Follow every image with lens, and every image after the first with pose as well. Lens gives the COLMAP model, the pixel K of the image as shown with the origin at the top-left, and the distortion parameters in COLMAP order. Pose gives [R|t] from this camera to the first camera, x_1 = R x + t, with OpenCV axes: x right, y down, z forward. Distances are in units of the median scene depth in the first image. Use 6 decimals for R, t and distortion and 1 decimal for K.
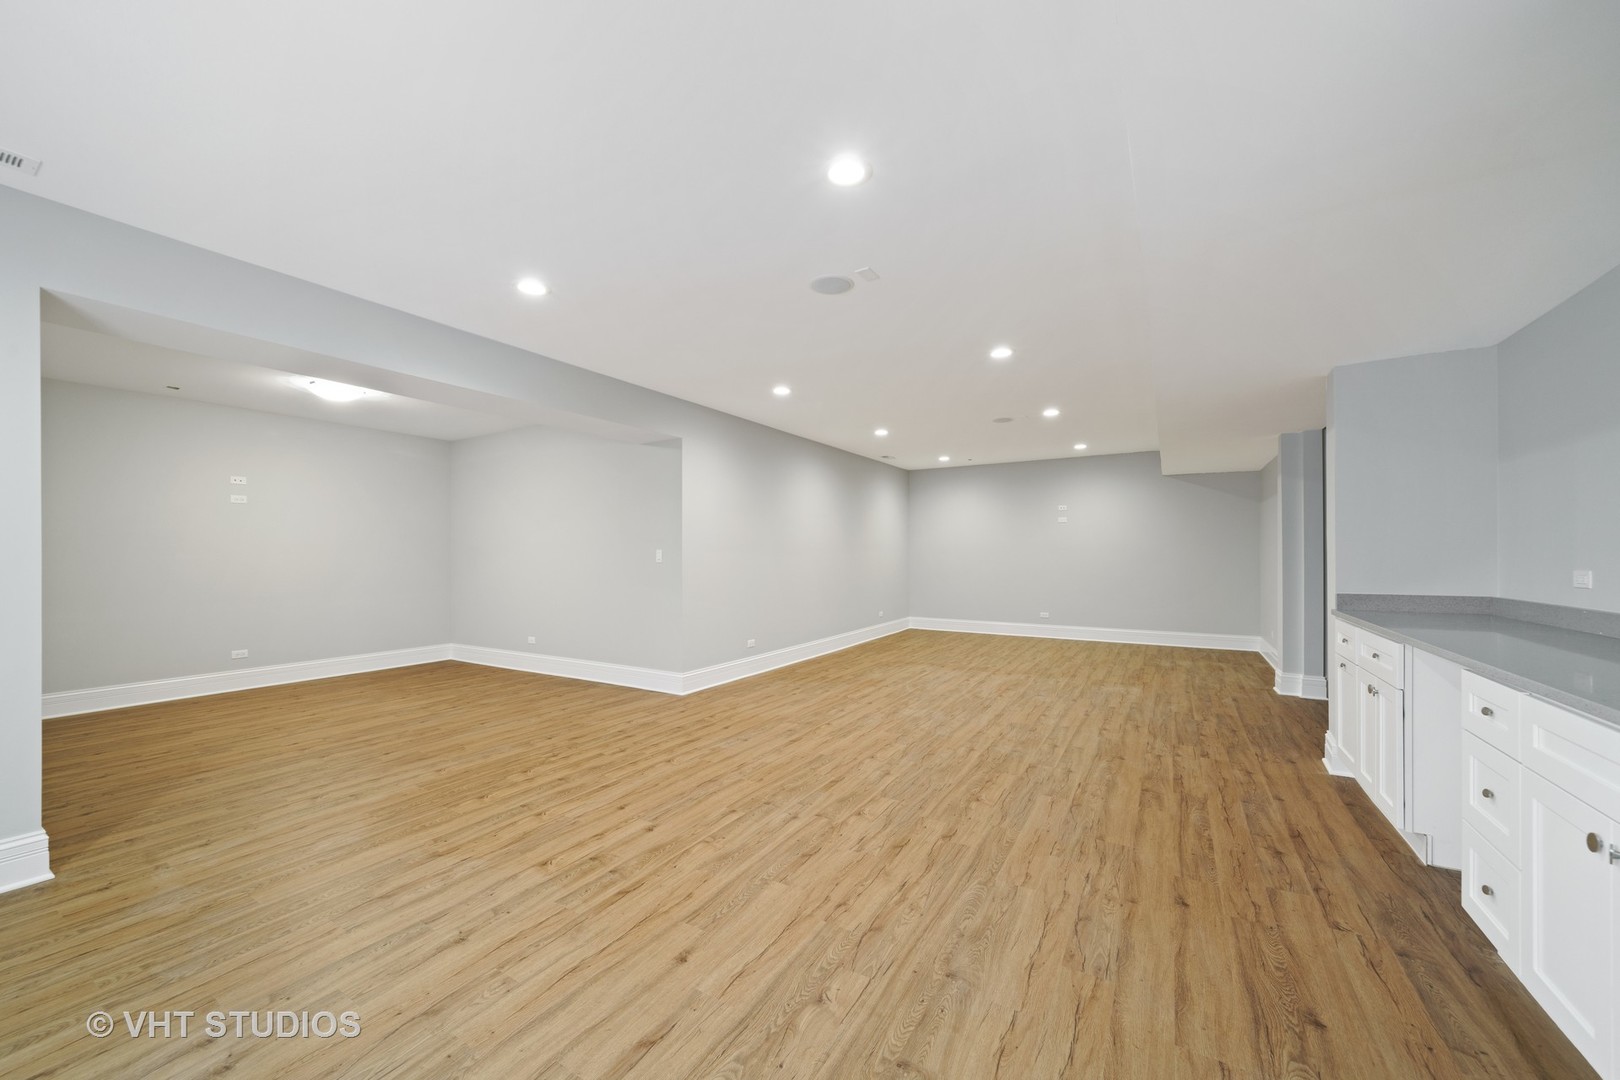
lens RADIAL K [[608.0, 0, 808.5], [0, 608.0, 551.4], [0, 0, 1]] dist [-0.001829, -0.000093]
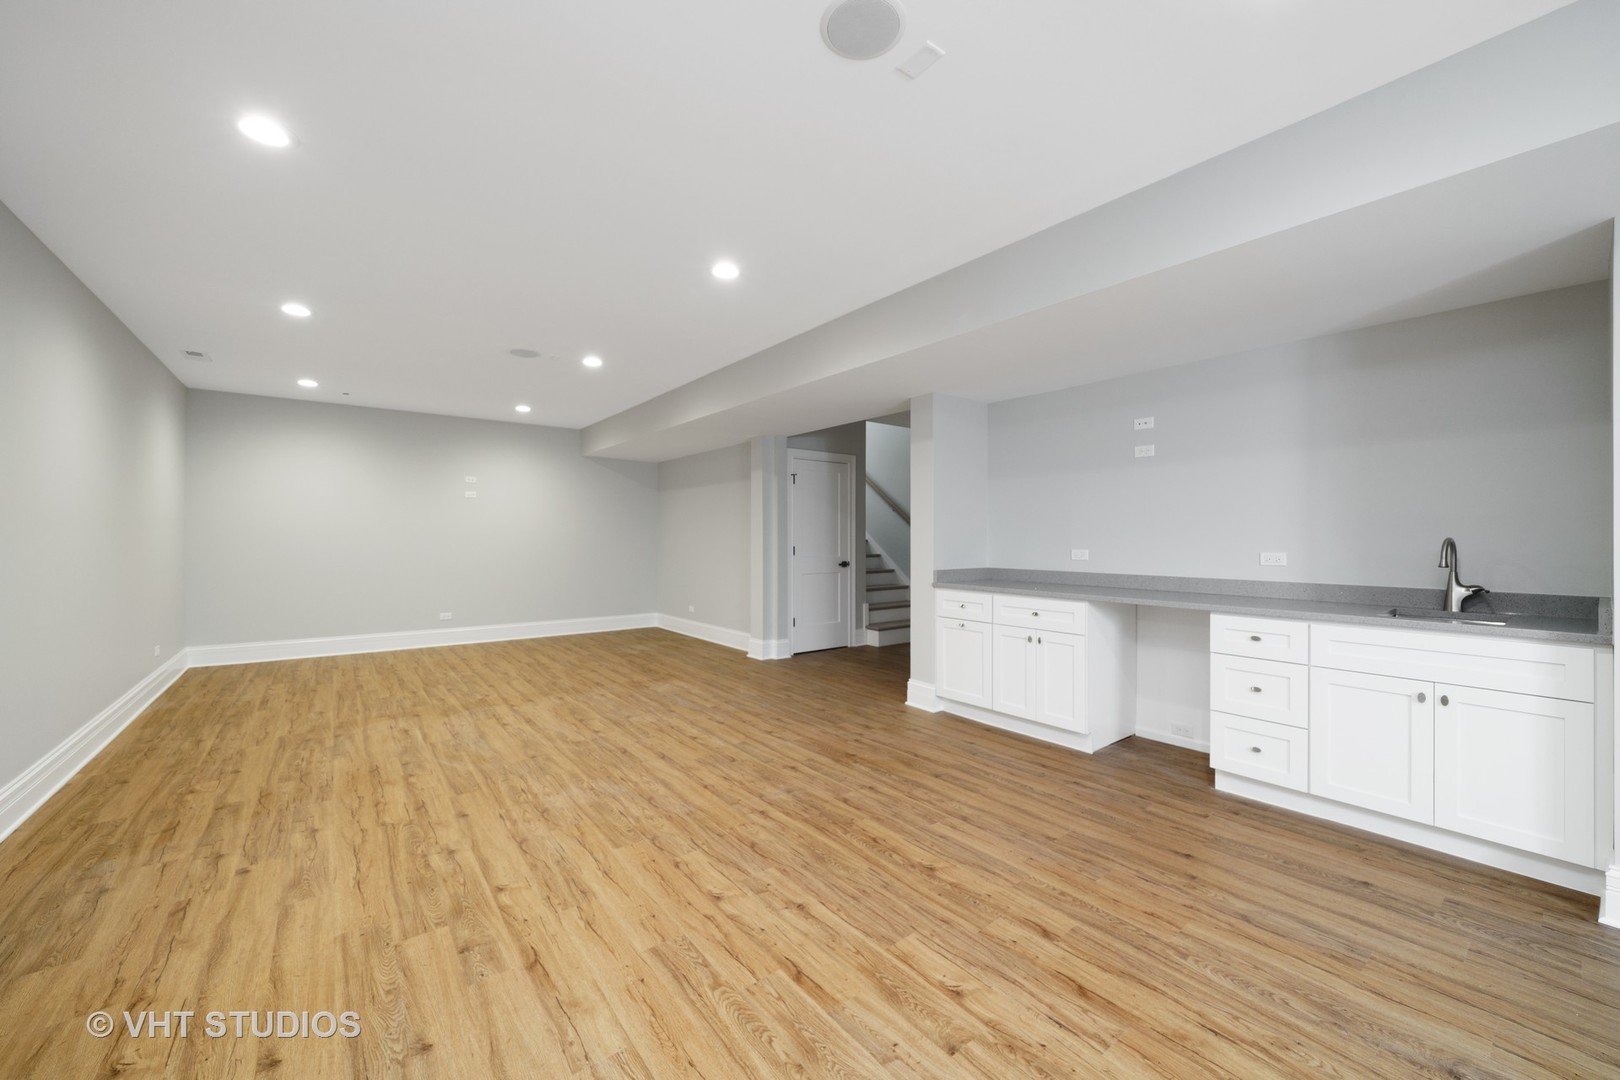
lens RADIAL K [[608.0, 0, 805.7], [0, 608.0, 534.8], [0, 0, 1]] dist [-0.001829, -0.000093]
pose [[0.373841, 0.007306, 0.927464, -0.382403], [-0.008111, 0.999956, -0.004608, 0.002664], [-0.927457, -0.005800, 0.373884, 0.698006]]
